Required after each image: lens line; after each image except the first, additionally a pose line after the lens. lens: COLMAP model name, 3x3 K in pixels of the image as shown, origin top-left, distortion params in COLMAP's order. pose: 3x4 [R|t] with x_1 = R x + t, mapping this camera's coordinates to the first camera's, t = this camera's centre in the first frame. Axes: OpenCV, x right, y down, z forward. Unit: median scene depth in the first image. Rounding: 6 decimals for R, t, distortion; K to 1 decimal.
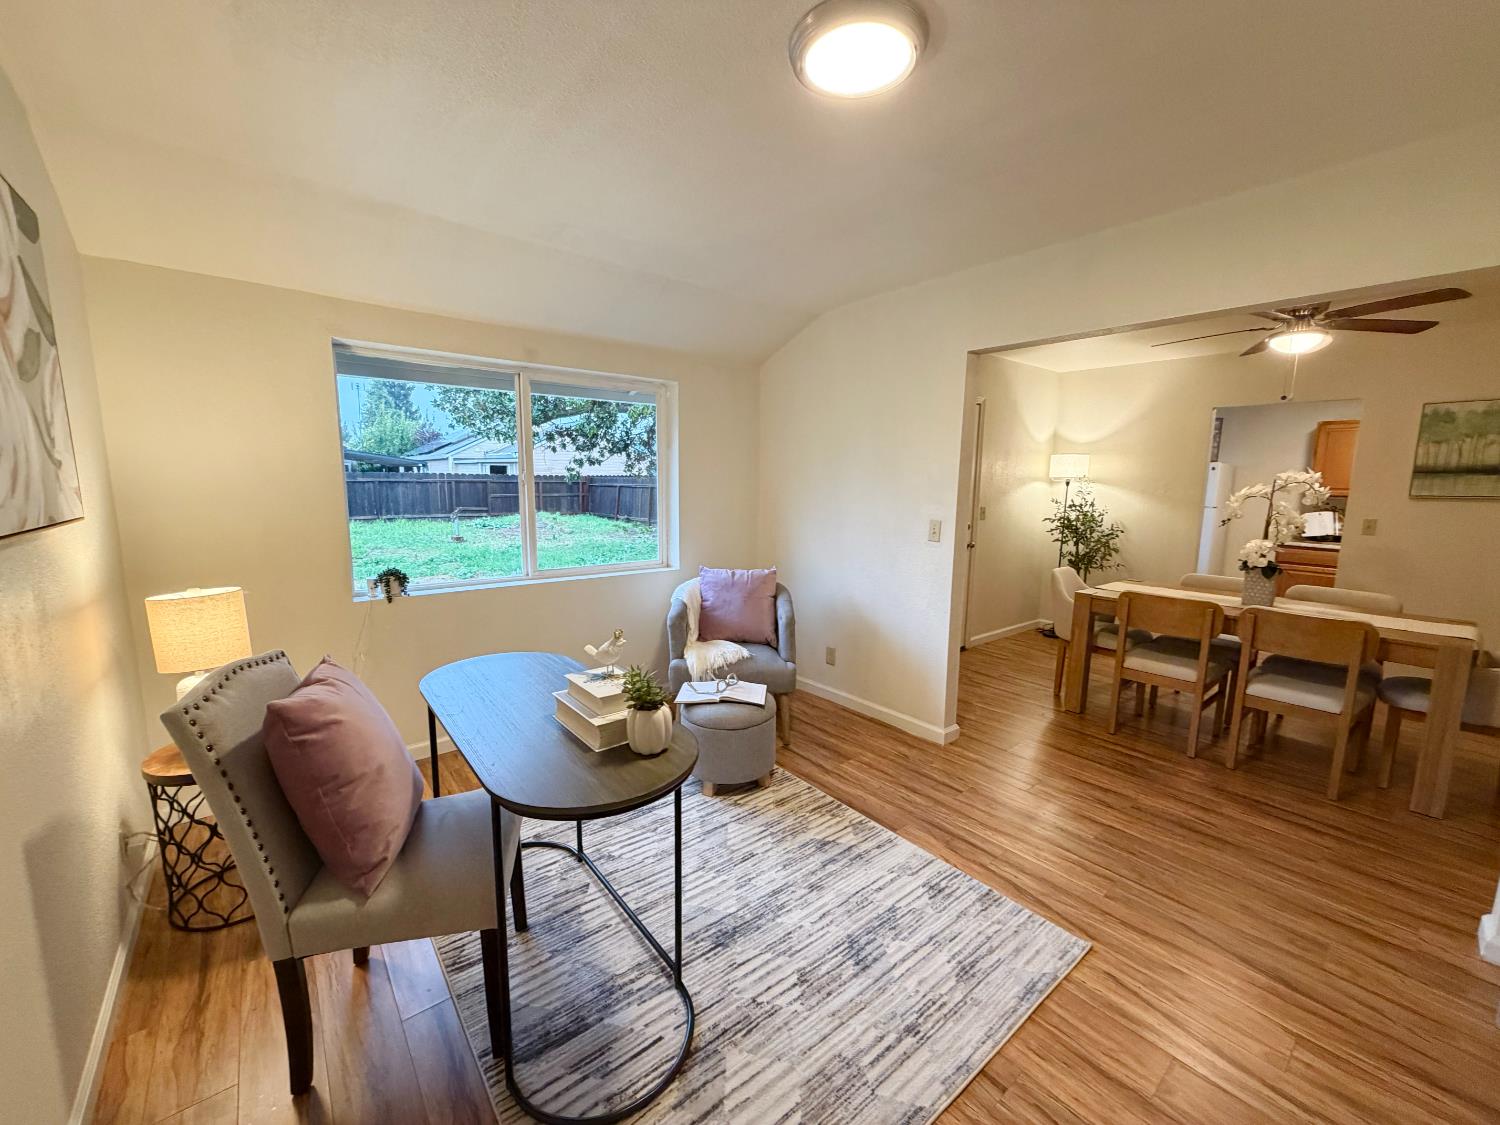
lens RADIAL K [[596.6, 0, 746.8], [0, 596.6, 563.5], [0, 0, 1]] dist [0.001657, -0.000310]
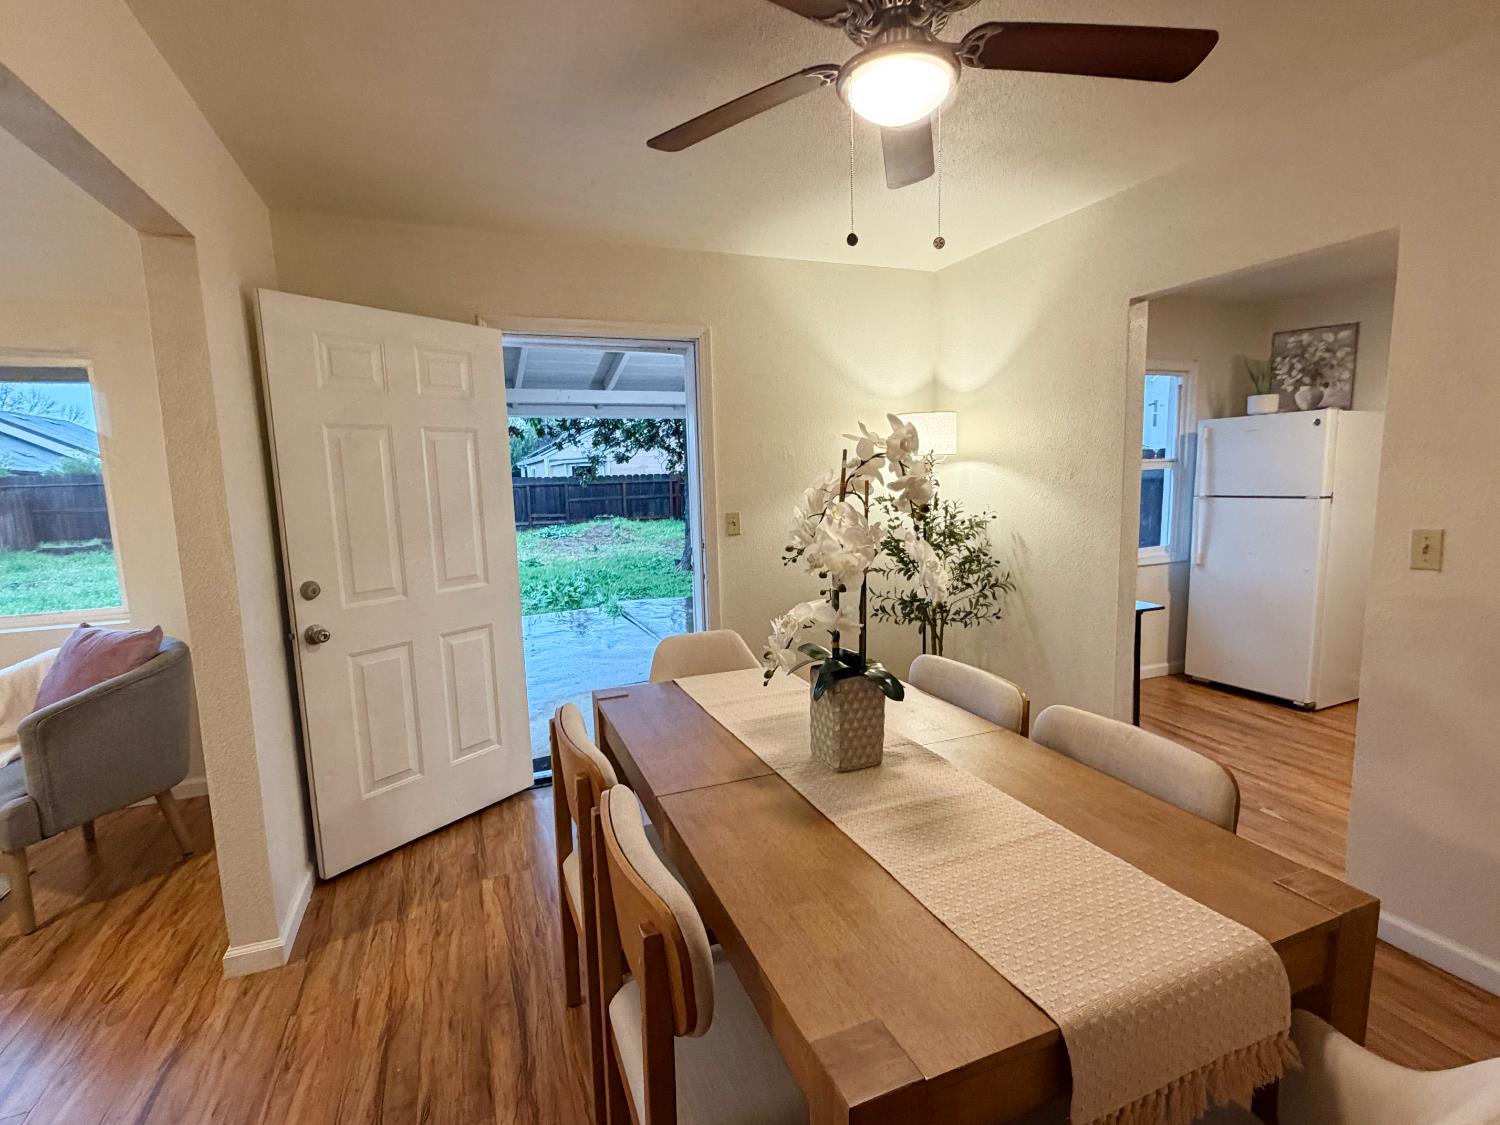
lens RADIAL K [[705.9, 0, 746.8], [0, 705.9, 567.8], [0, 0, 1]] dist [0.000616, -0.001735]
pose [[0.954078, -0.000570, -0.299559, 0.603838], [-0.000958, 0.999987, -0.004955, -0.037485], [0.299558, 0.005014, 0.954065, 0.335365]]
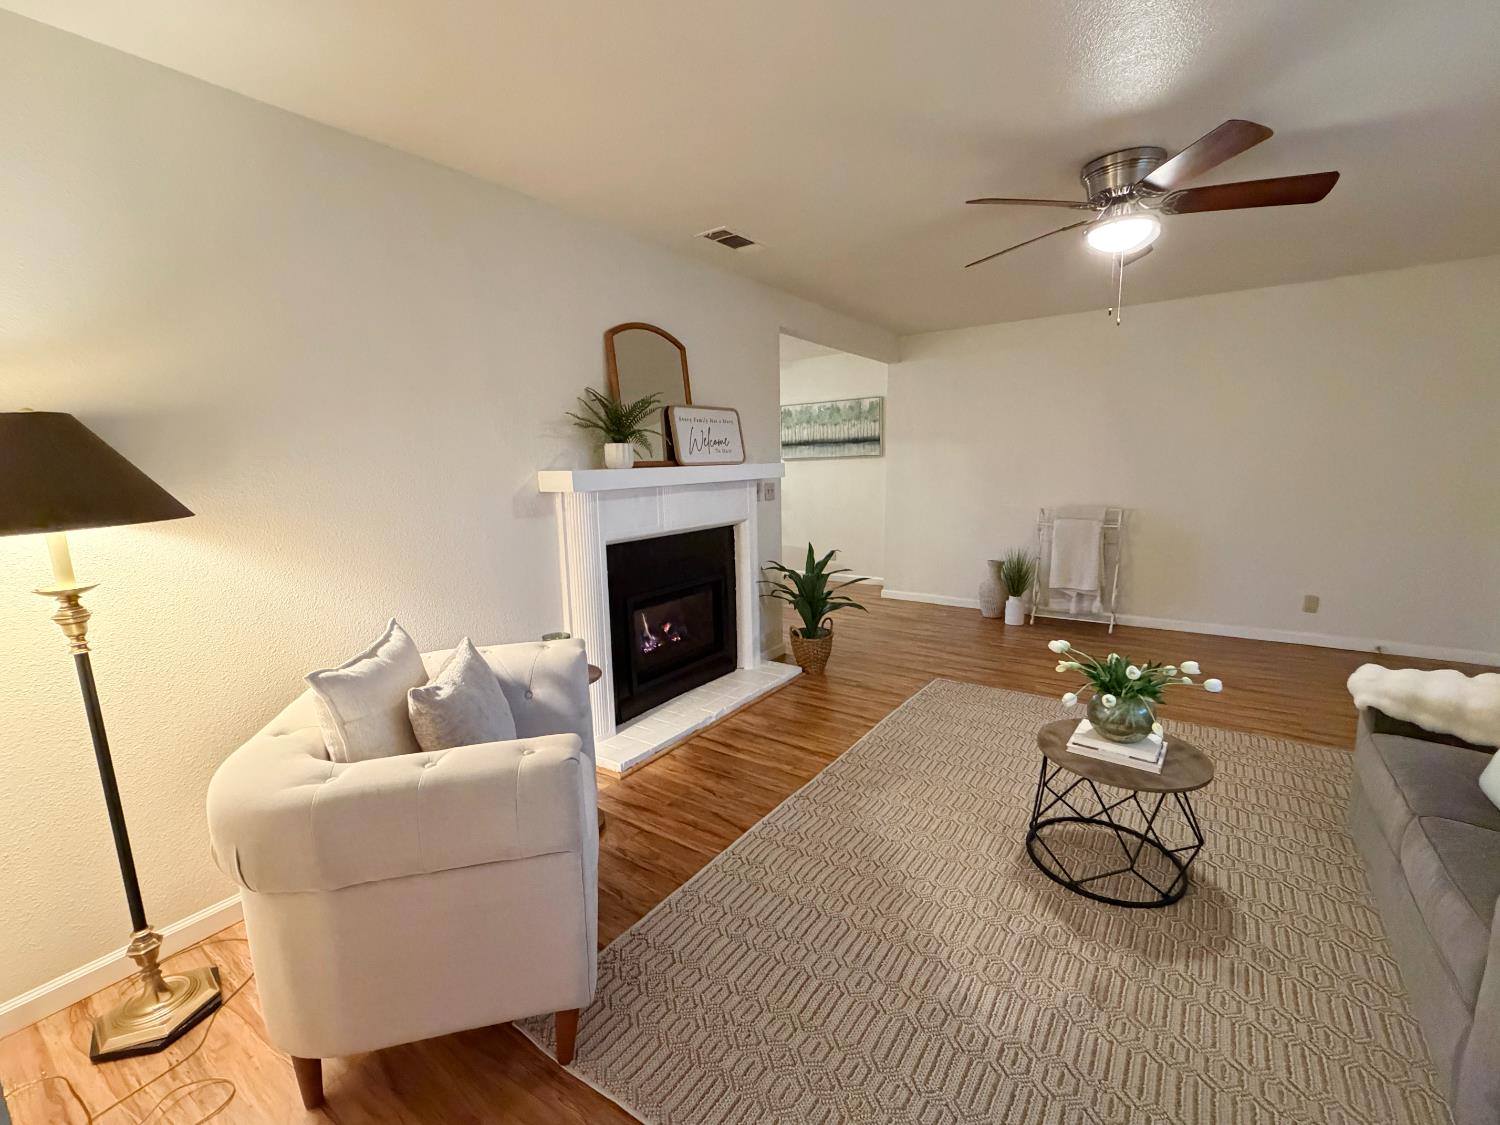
lens RADIAL K [[636.2, 0, 747.2], [0, 636.2, 568.0], [0, 0, 1]] dist [-0.009797, -0.000532]
pose [[0.962258, -0.082897, 0.259207, 0.386197], [0.075738, 0.996422, 0.037503, 0.097287], [-0.261389, -0.016456, 0.965093, -0.591134]]
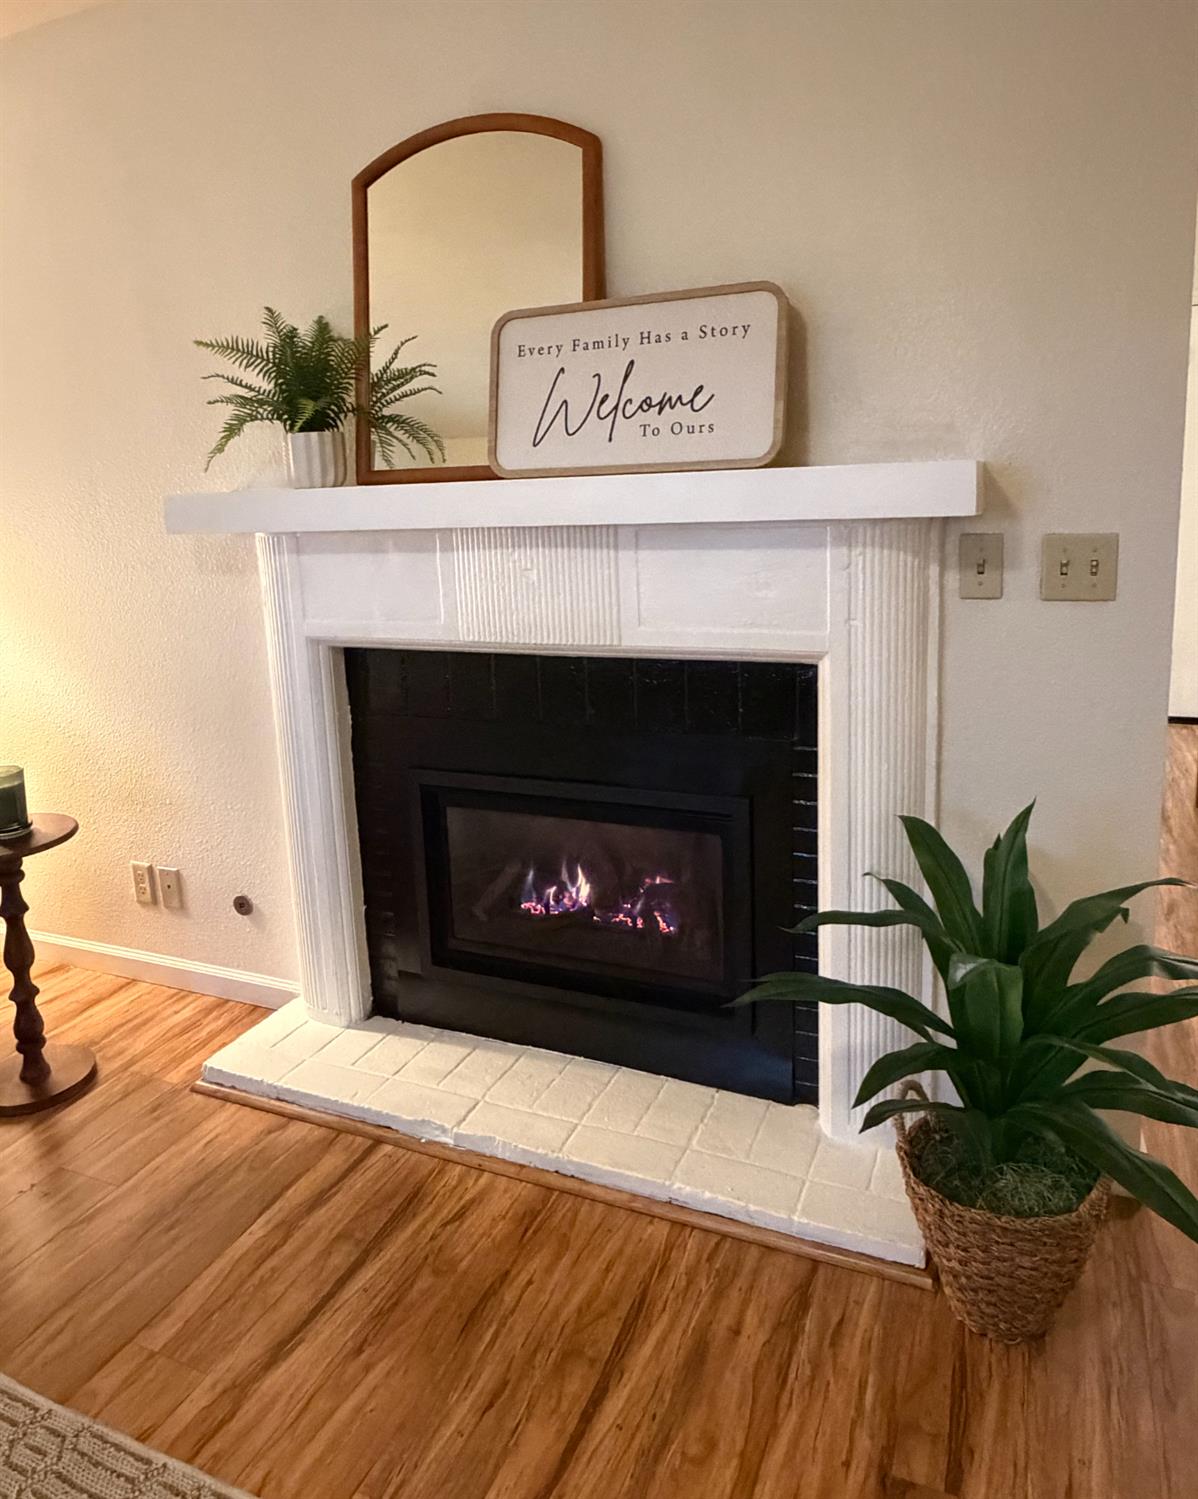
lens RADIAL K [[1039.2, 0, 581.1], [0, 1039.2, 658.1], [0, 0, 1]] dist [-0.012109, -0.001284]
pose [[0.447152, 0.123646, -0.885871, 0.871117], [-0.076176, 0.992065, 0.100018, 0.039307], [0.891208, 0.022759, 0.453023, -0.101028]]
